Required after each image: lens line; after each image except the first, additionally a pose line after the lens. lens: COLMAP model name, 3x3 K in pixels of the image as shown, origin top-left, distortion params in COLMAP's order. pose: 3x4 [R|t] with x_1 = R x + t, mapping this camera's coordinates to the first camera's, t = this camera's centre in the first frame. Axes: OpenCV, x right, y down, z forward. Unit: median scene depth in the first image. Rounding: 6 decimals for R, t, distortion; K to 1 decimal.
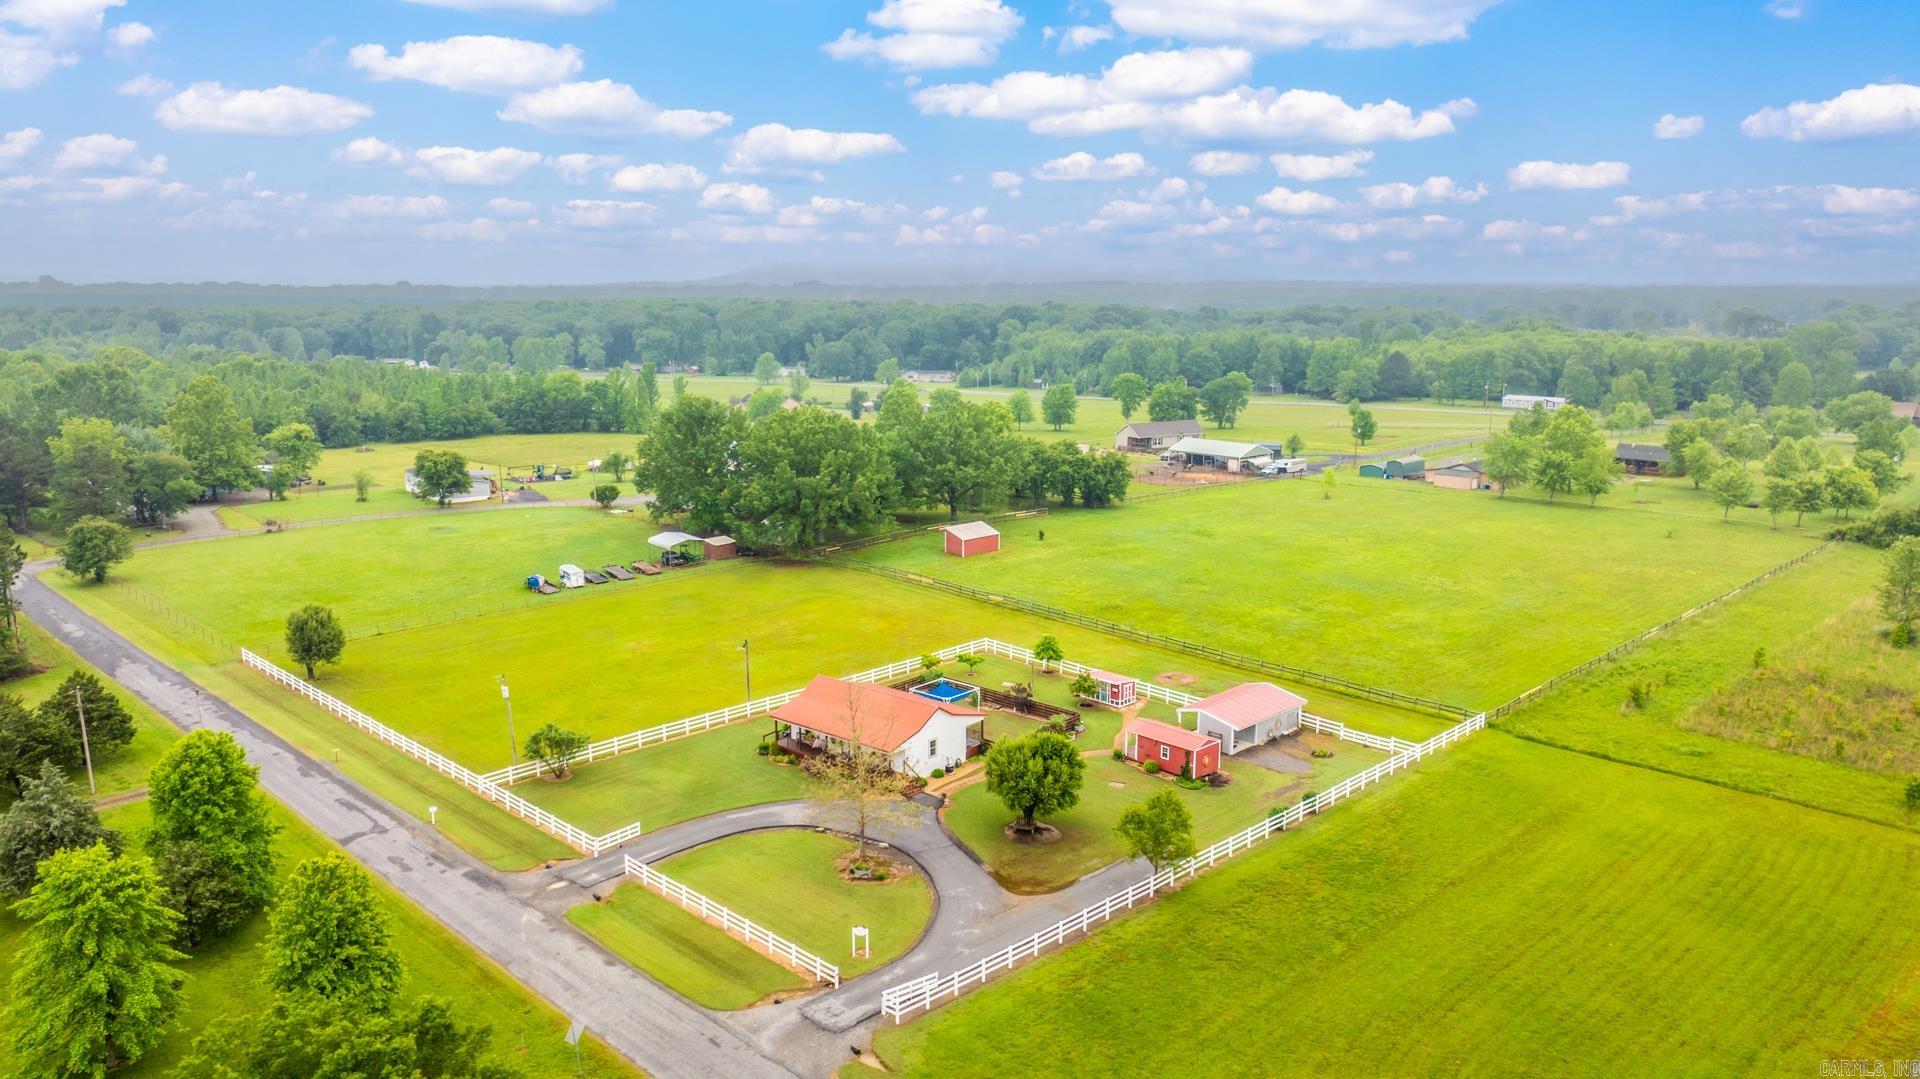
lens RADIAL K [[1368.9, 0, 960.0], [0, 1368.9, 539.5], [0, 0, 1]] dist [-0.019997, 0.004079]
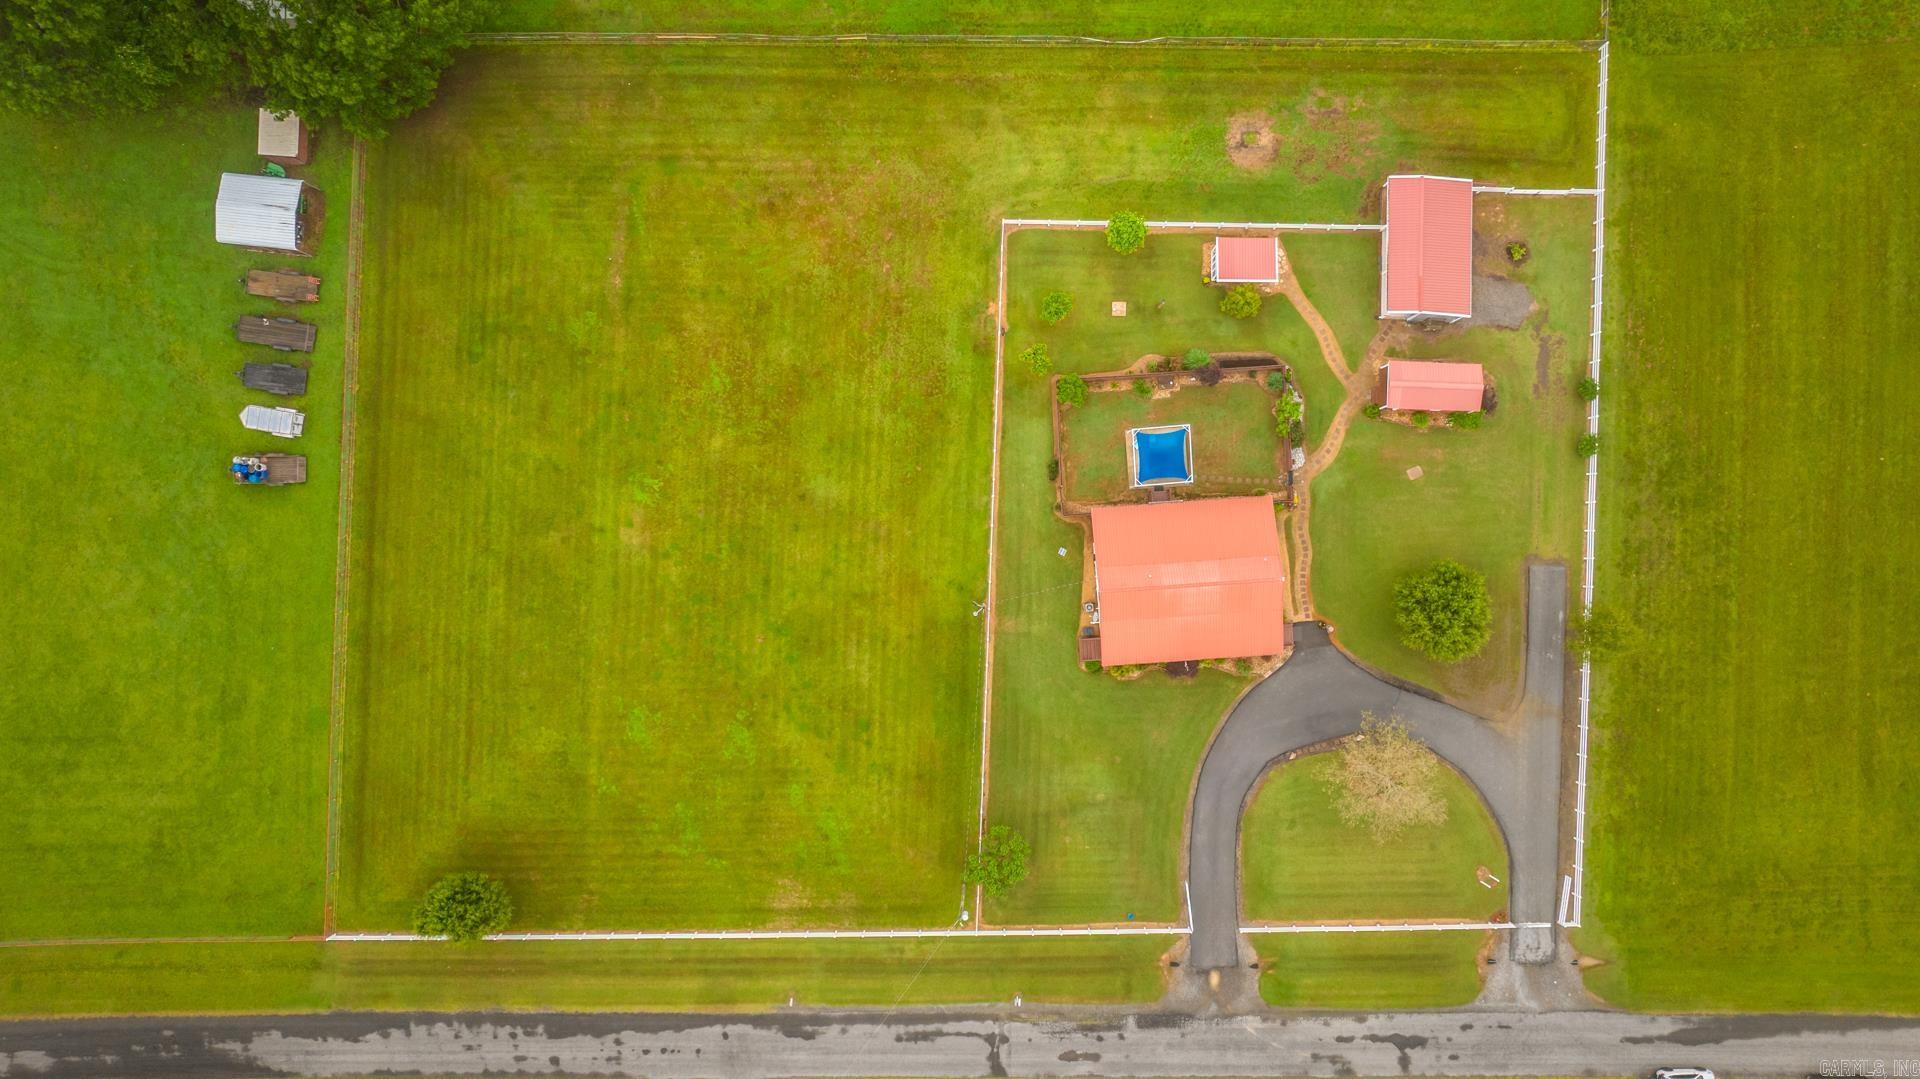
lens RADIAL K [[1368.9, 0, 960.0], [0, 1368.9, 539.5], [0, 0, 1]] dist [-0.019997, 0.004079]
pose [[0.714374, -0.699759, -0.002812, -0.170451], [0.145180, 0.144280, 0.978829, -0.929745], [-0.684538, -0.699658, 0.204661, 1.102363]]
